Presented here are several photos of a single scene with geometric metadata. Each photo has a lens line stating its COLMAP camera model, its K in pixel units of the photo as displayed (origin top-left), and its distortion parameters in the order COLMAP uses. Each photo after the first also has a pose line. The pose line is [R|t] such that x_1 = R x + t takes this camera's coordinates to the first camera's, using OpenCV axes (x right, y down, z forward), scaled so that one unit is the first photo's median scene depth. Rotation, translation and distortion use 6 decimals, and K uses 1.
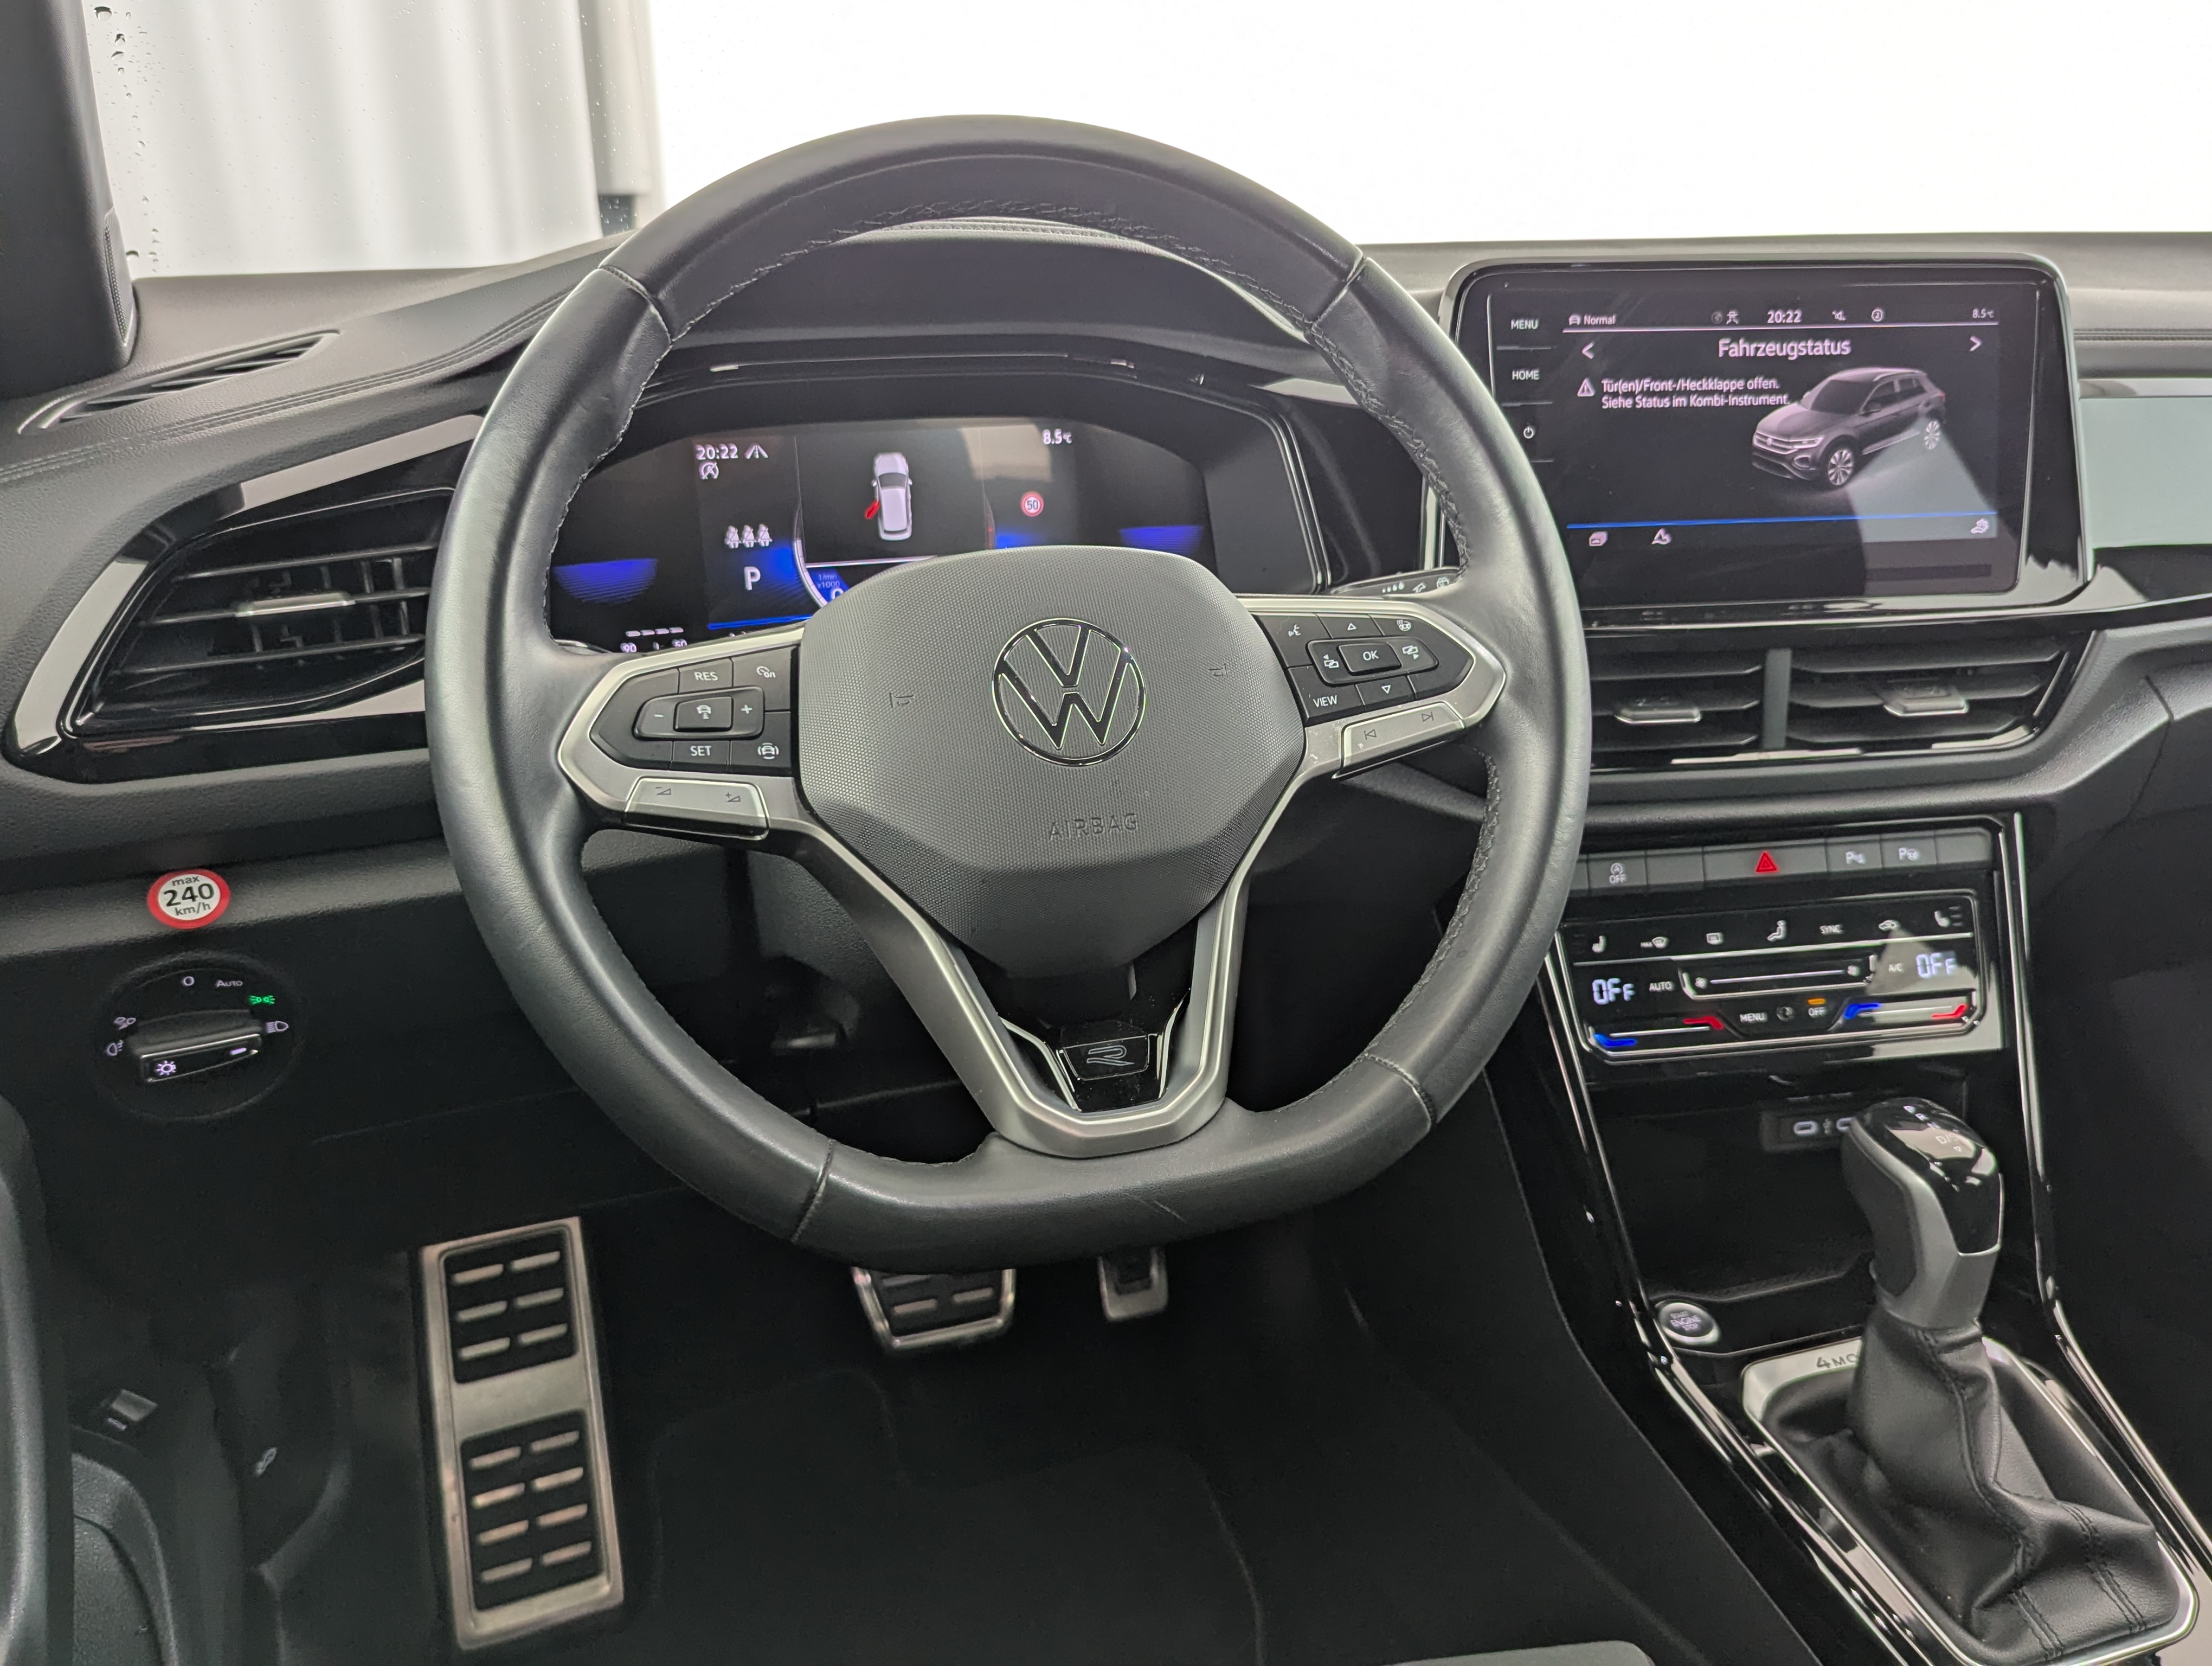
lens RADIAL K [[1760.8, 0, 1128.2], [0, 1760.8, 825.8], [0, 0, 1]] dist [0.011222, -0.003630]
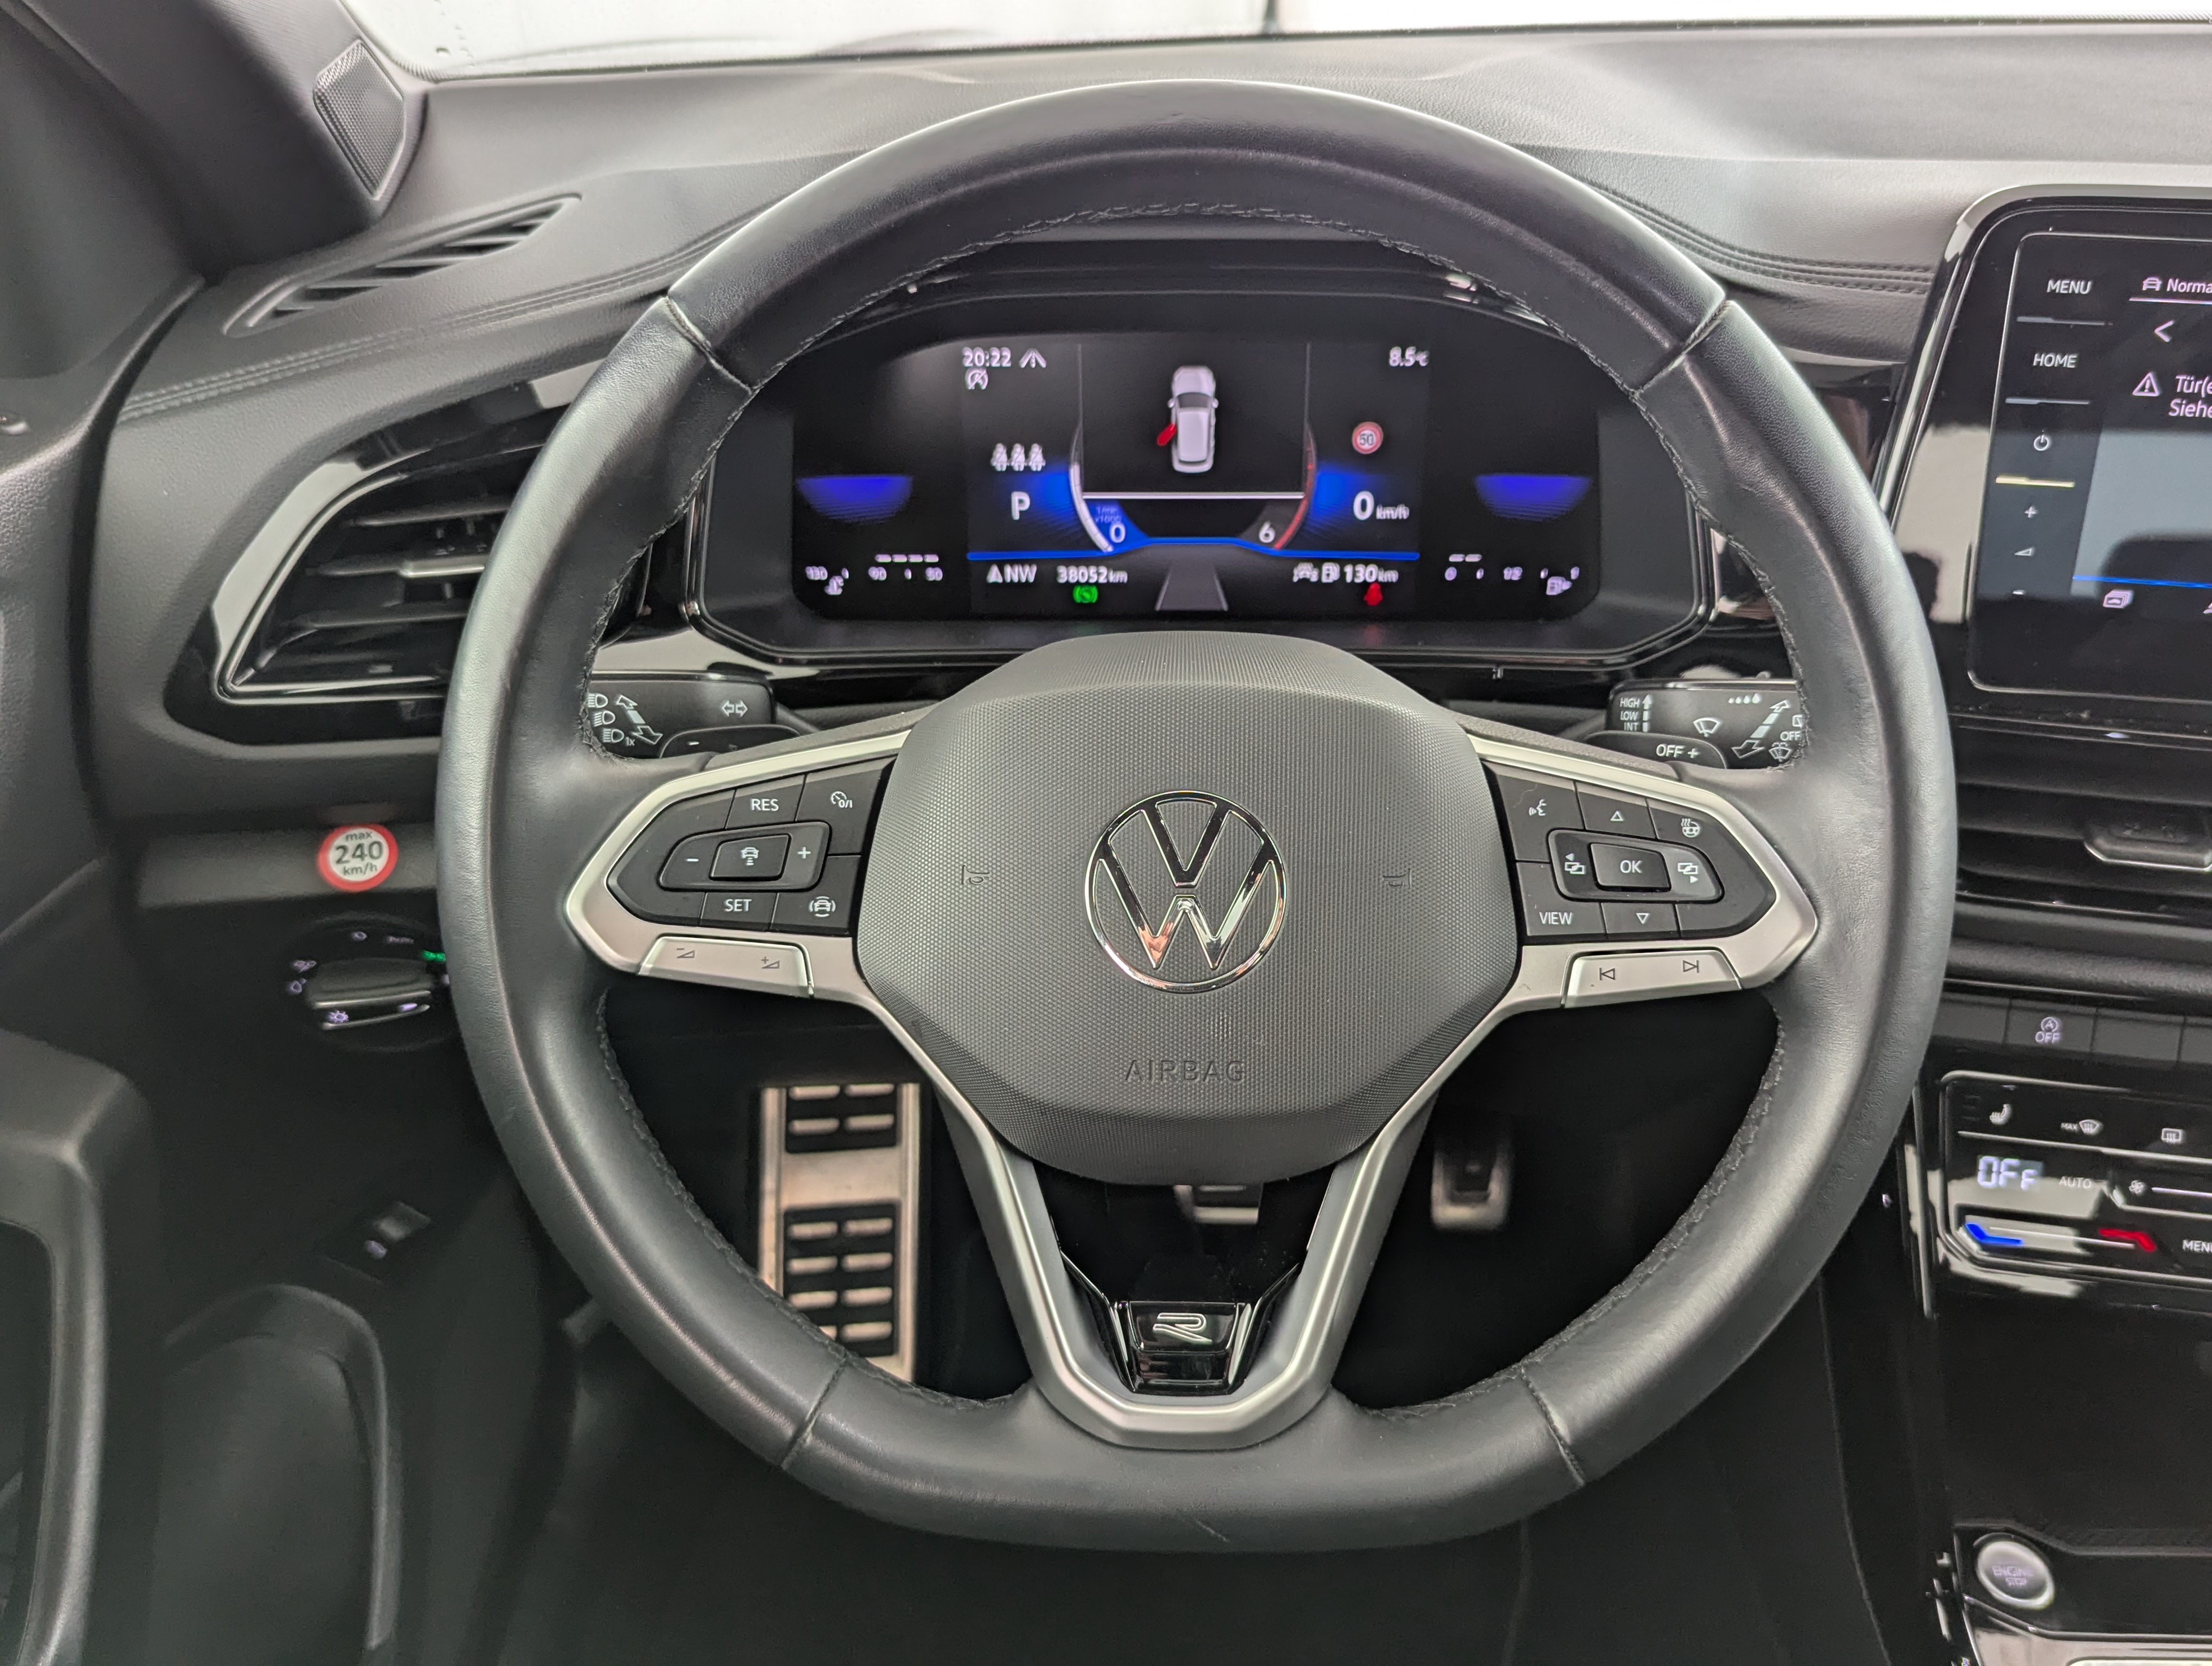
lens RADIAL K [[1770.2, 0, 1146.2], [0, 1770.2, 826.2], [0, 0, 1]] dist [0.027643, -0.041394]
pose [[0.942093, 0.177301, -0.284650, 0.119248], [-0.109890, 0.965158, 0.237474, -0.205322], [0.316837, -0.192443, 0.928752, 0.193758]]
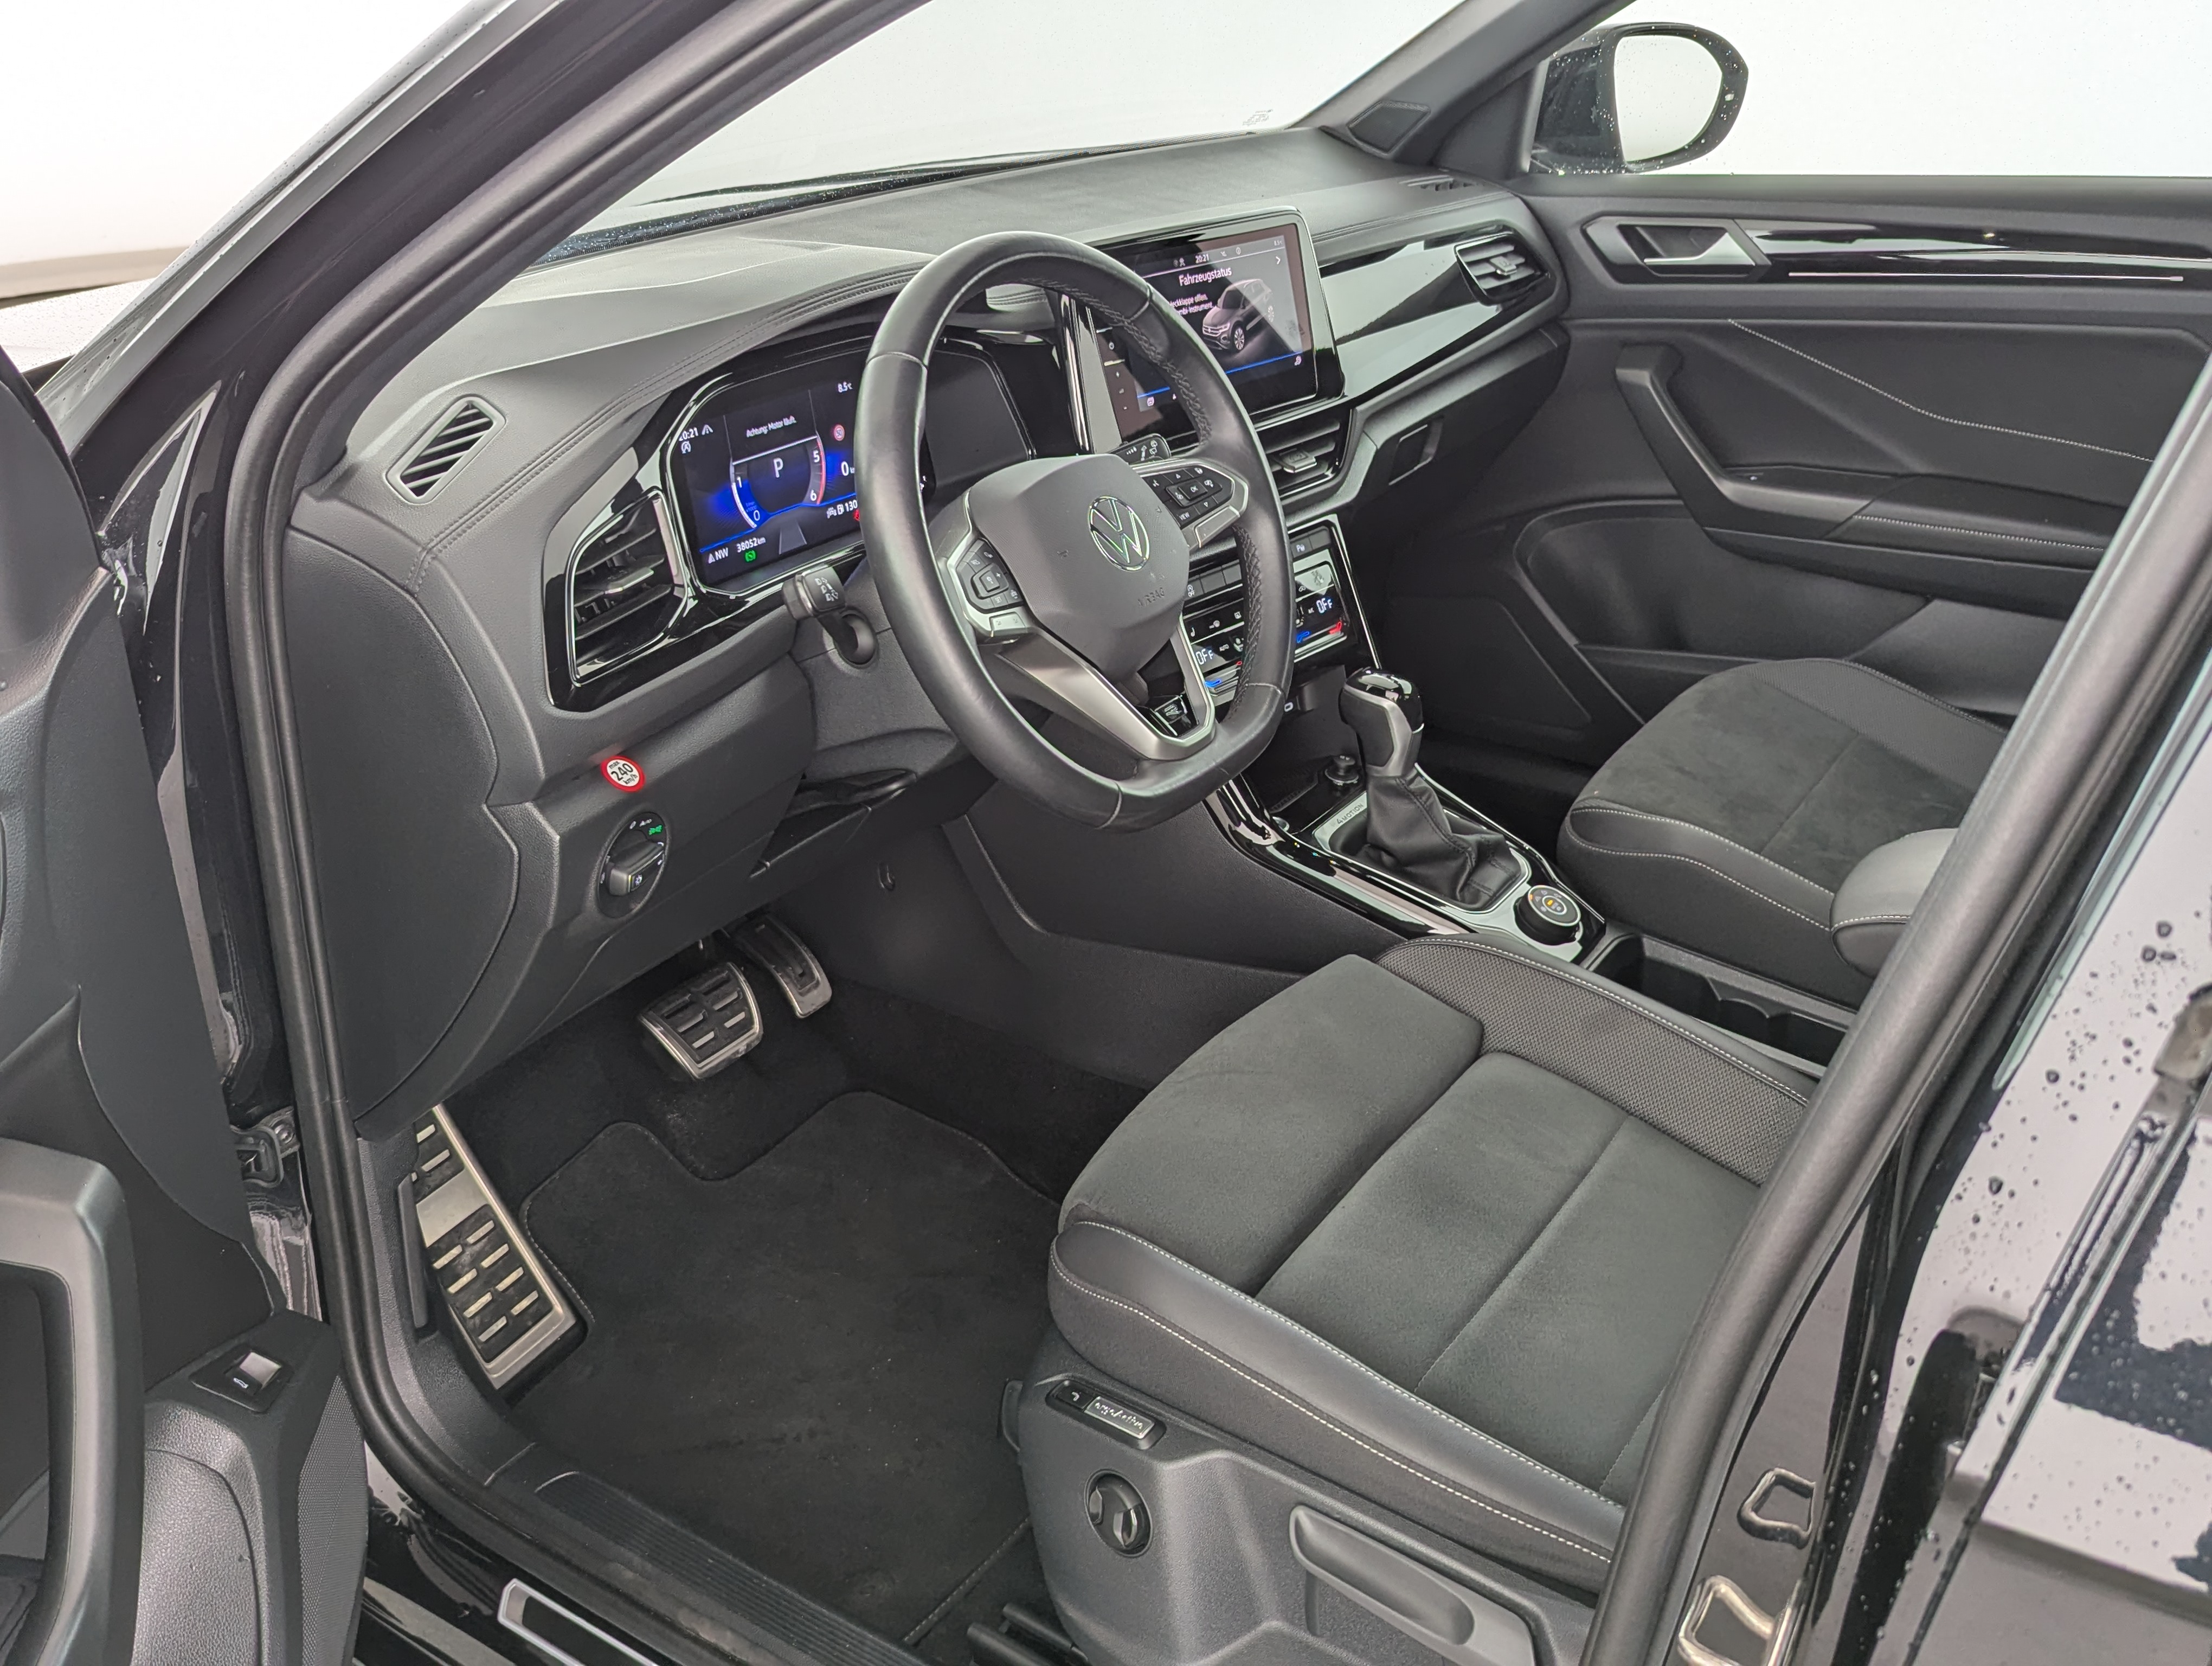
lens RADIAL K [[1893.4, 0, 1106.0], [0, 1893.4, 833.0], [0, 0, 1]] dist [0.046419, -0.006009]
pose [[0.794015, -0.276460, 0.541397, -0.915810], [0.217737, 0.960854, 0.171318, -0.086065], [-0.567566, -0.018147, 0.823128, -0.530850]]
